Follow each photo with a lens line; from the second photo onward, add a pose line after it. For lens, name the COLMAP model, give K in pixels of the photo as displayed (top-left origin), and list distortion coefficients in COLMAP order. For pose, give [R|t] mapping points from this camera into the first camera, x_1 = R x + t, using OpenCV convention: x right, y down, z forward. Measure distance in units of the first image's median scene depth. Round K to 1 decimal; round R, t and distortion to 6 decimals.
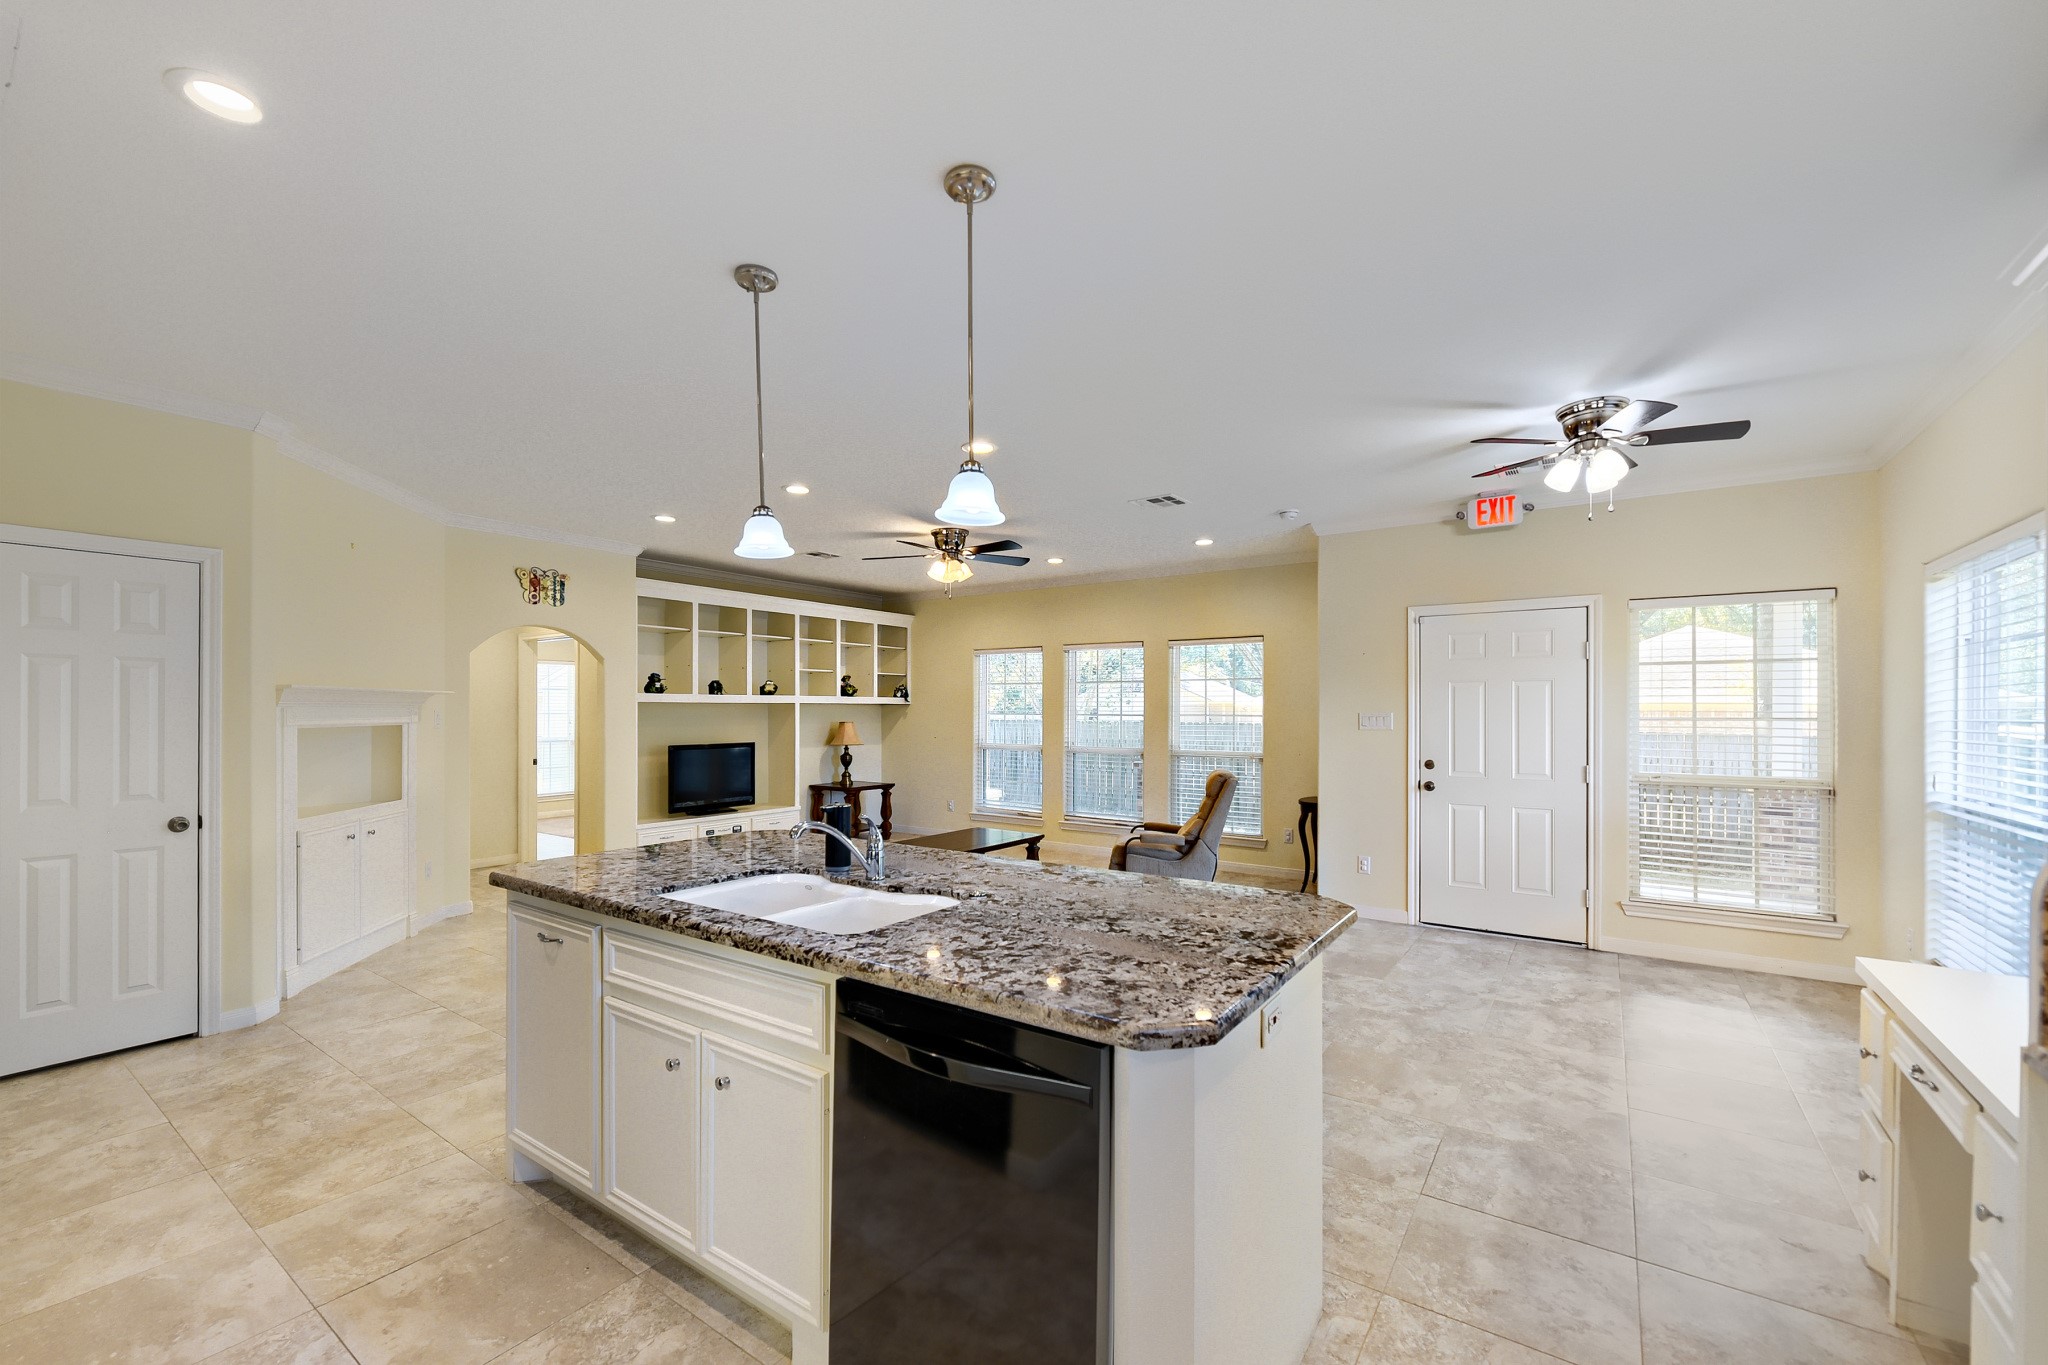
lens RADIAL K [[835.5, 0, 1020.7], [0, 835.5, 713.9], [0, 0, 1]] dist [-0.001123, -0.000425]
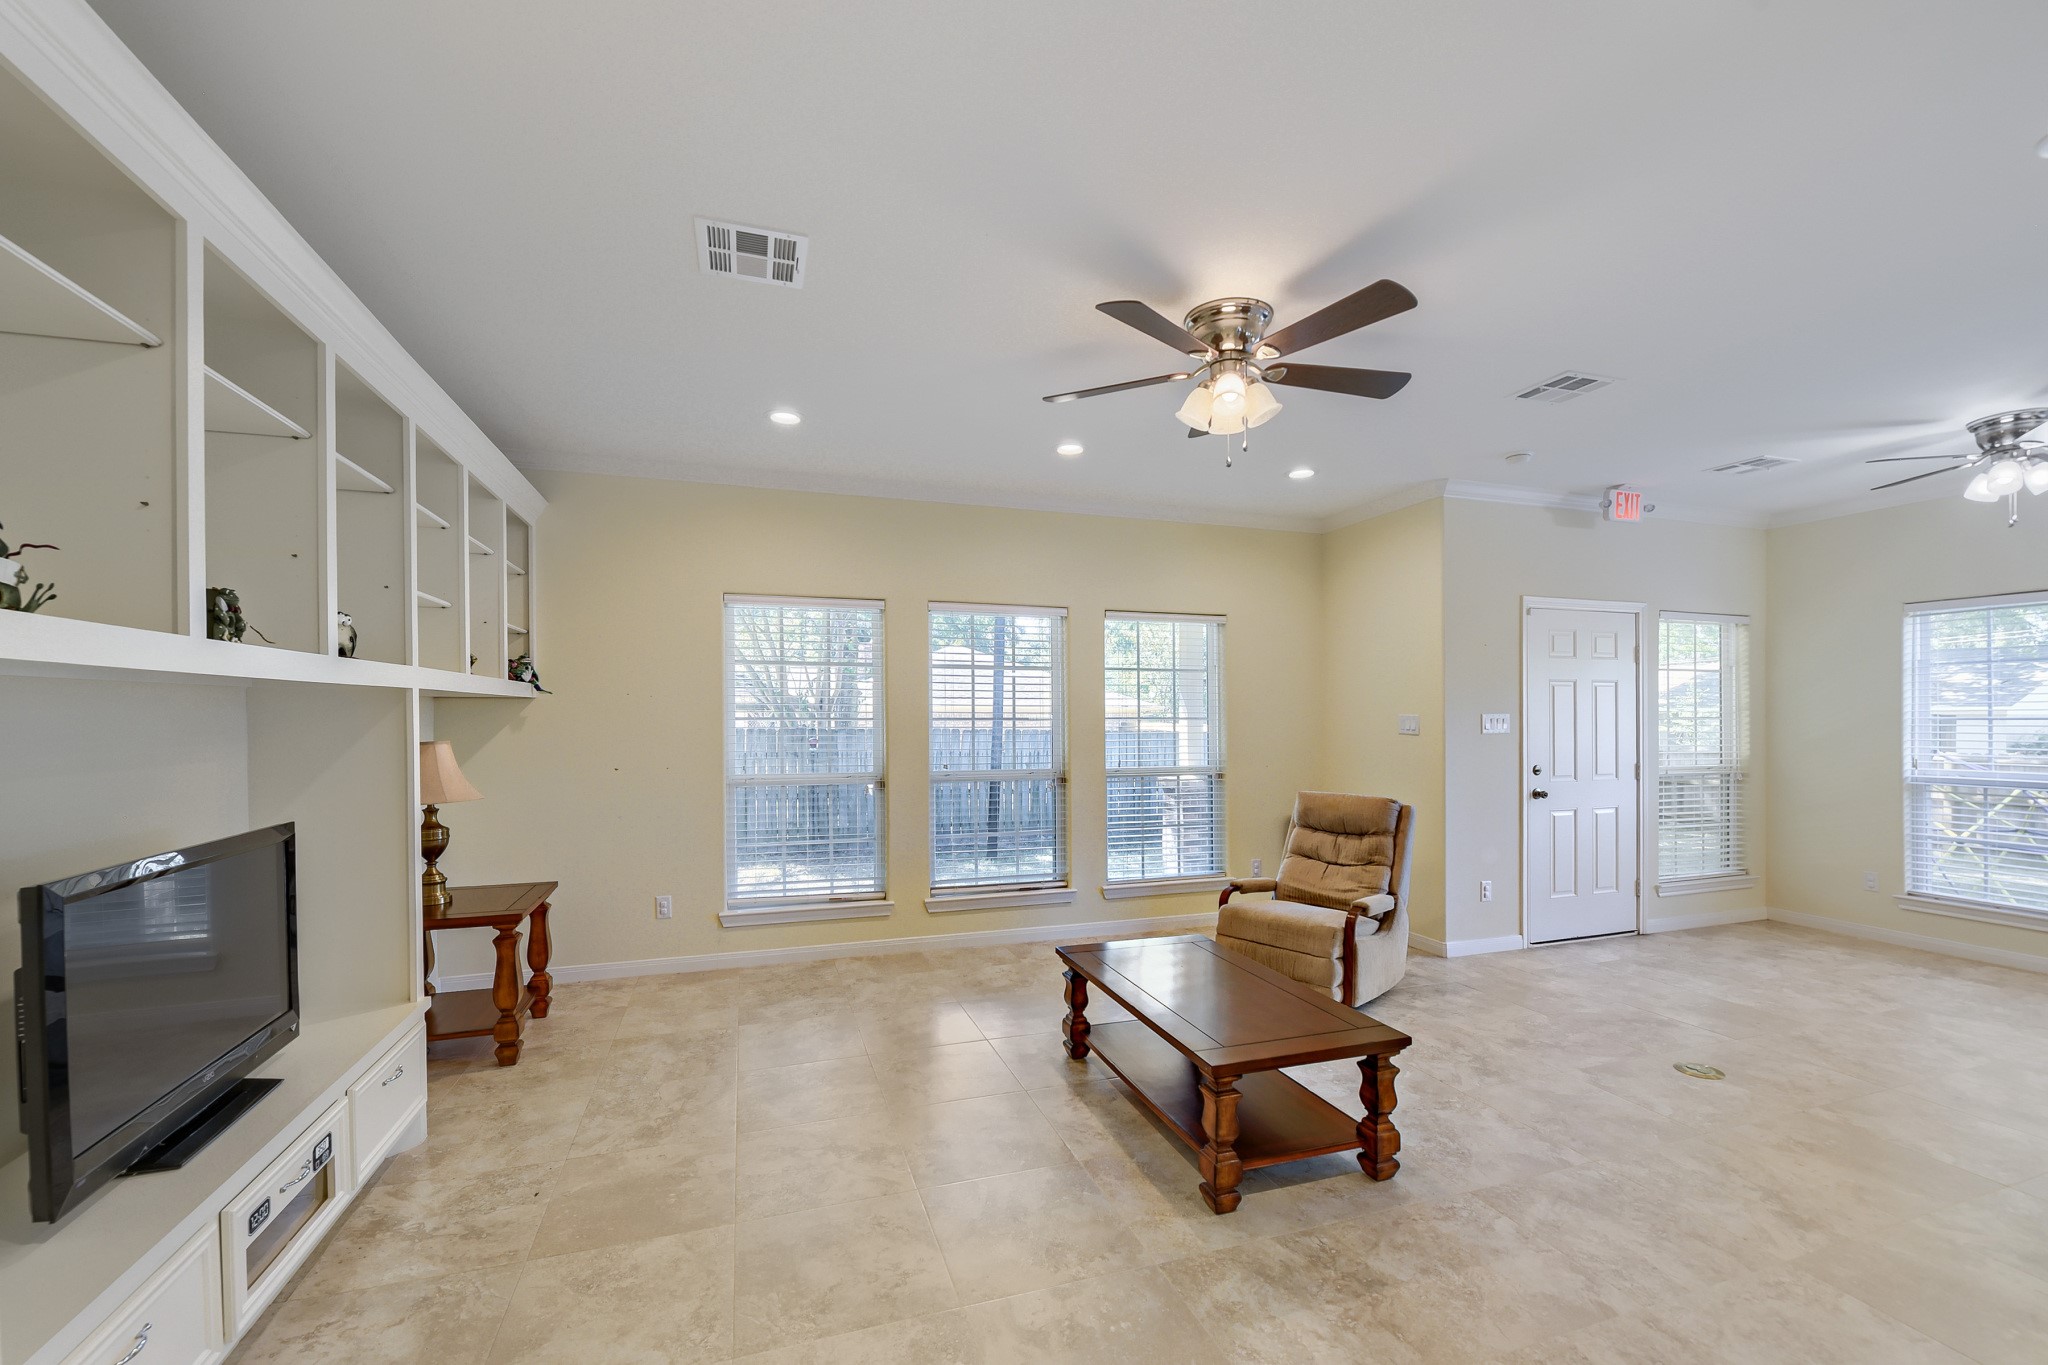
lens RADIAL K [[835.5, 0, 1020.7], [0, 835.5, 713.9], [0, 0, 1]] dist [-0.001123, -0.000425]
pose [[0.591117, -0.001999, 0.806584, -0.580294], [0.003070, 0.999995, 0.000228, -0.002531], [-0.806580, 0.002341, 0.591120, 0.909582]]
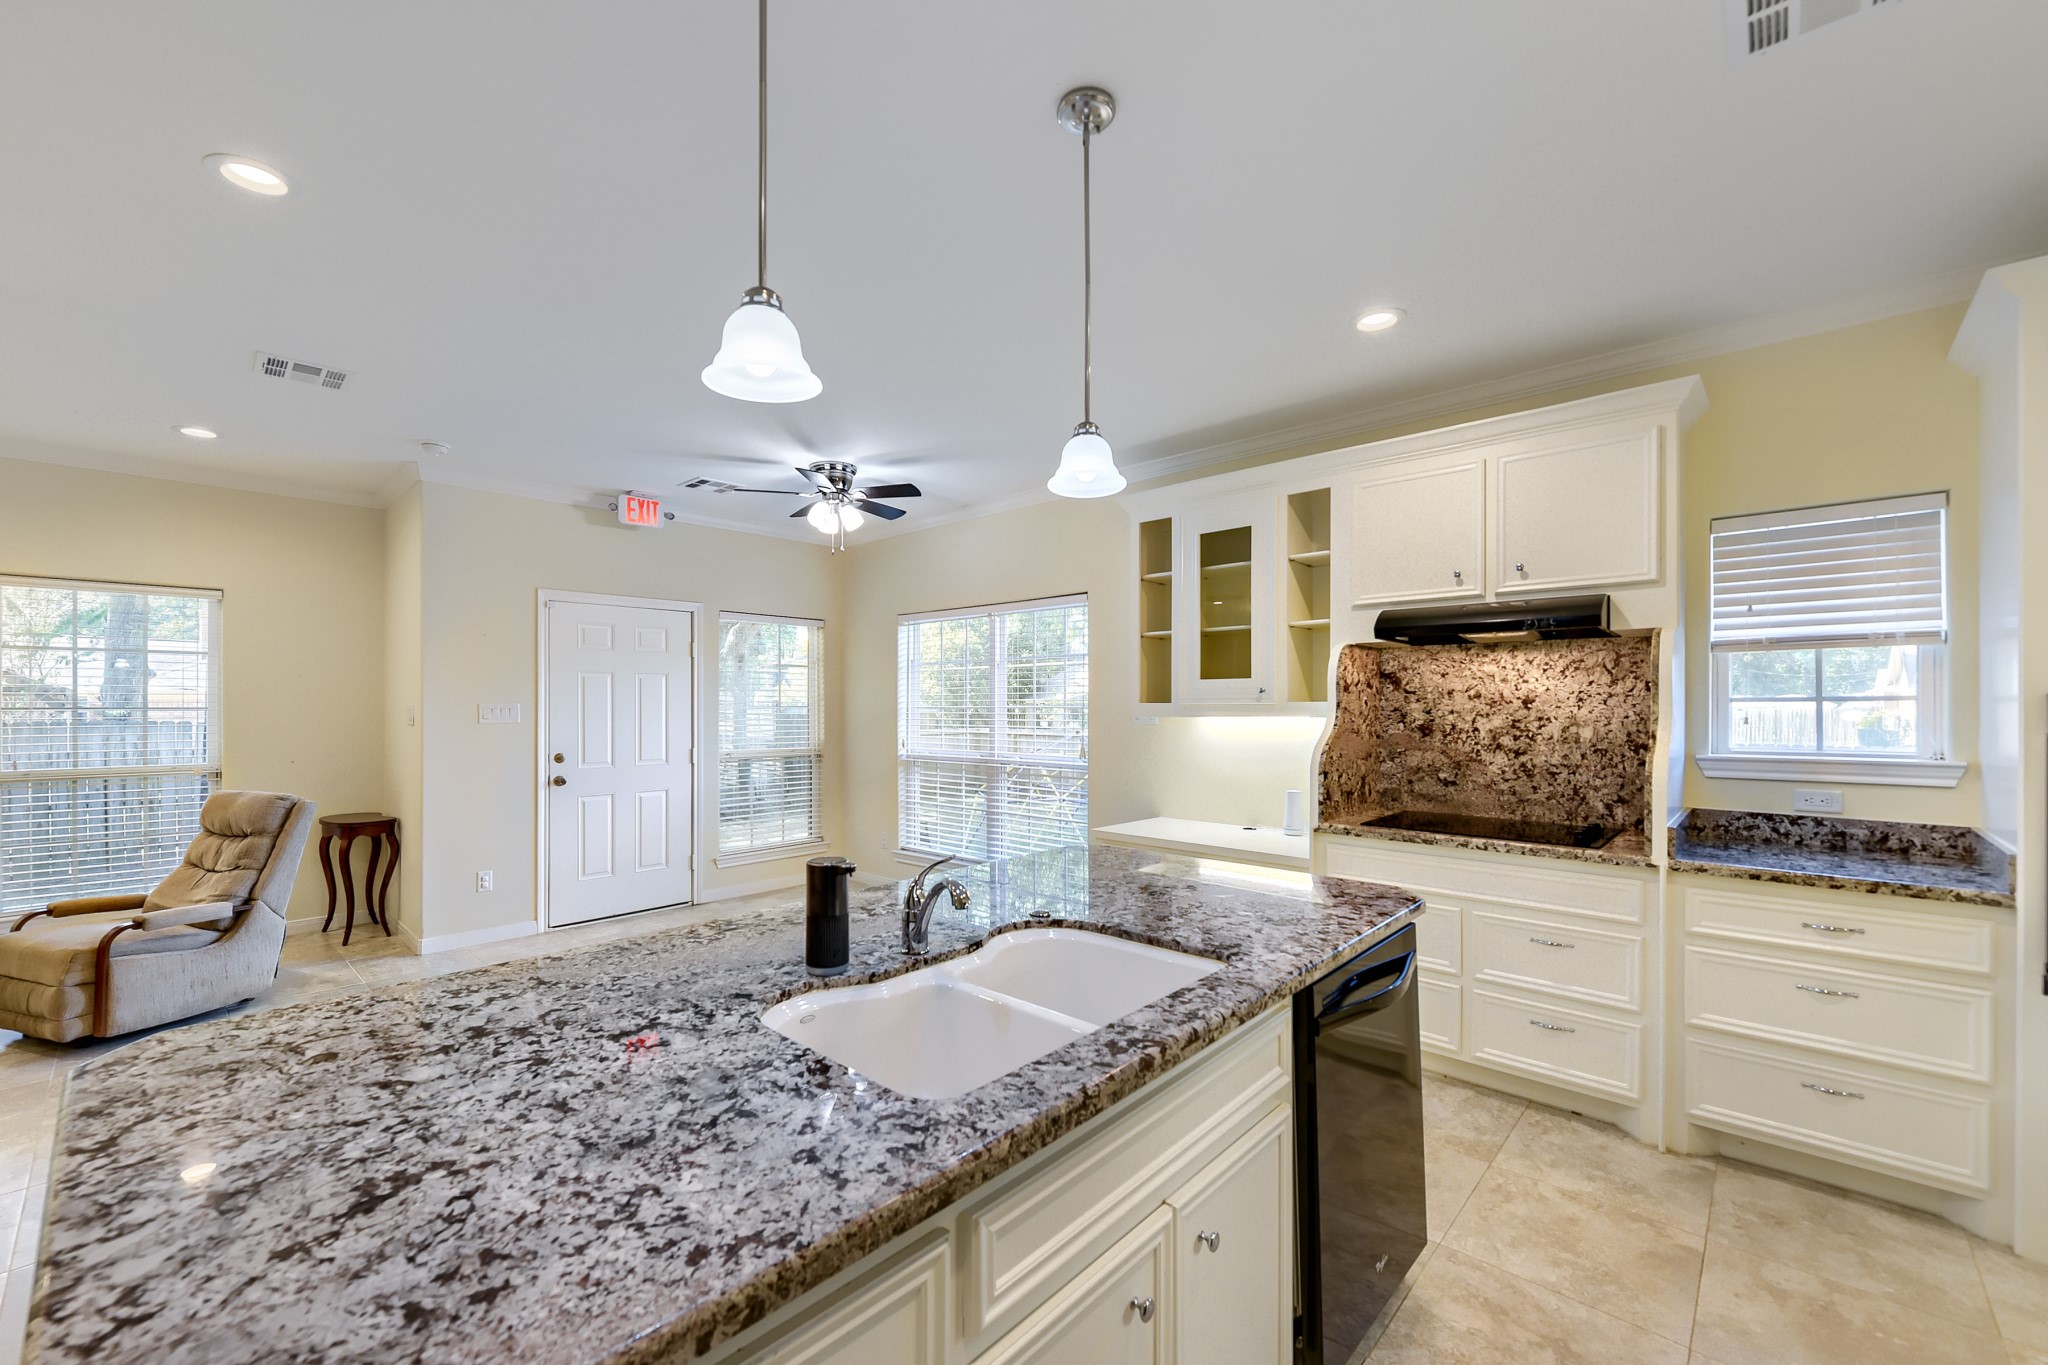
lens RADIAL K [[827.6, 0, 1006.3], [0, 827.6, 700.3], [0, 0, 1]] dist [-0.002264, -0.002510]
pose [[0.134925, 0.001061, 0.990855, -0.367294], [0.001731, 0.999998, -0.001306, -0.002601], [-0.990854, 0.001891, 0.134923, 0.370640]]
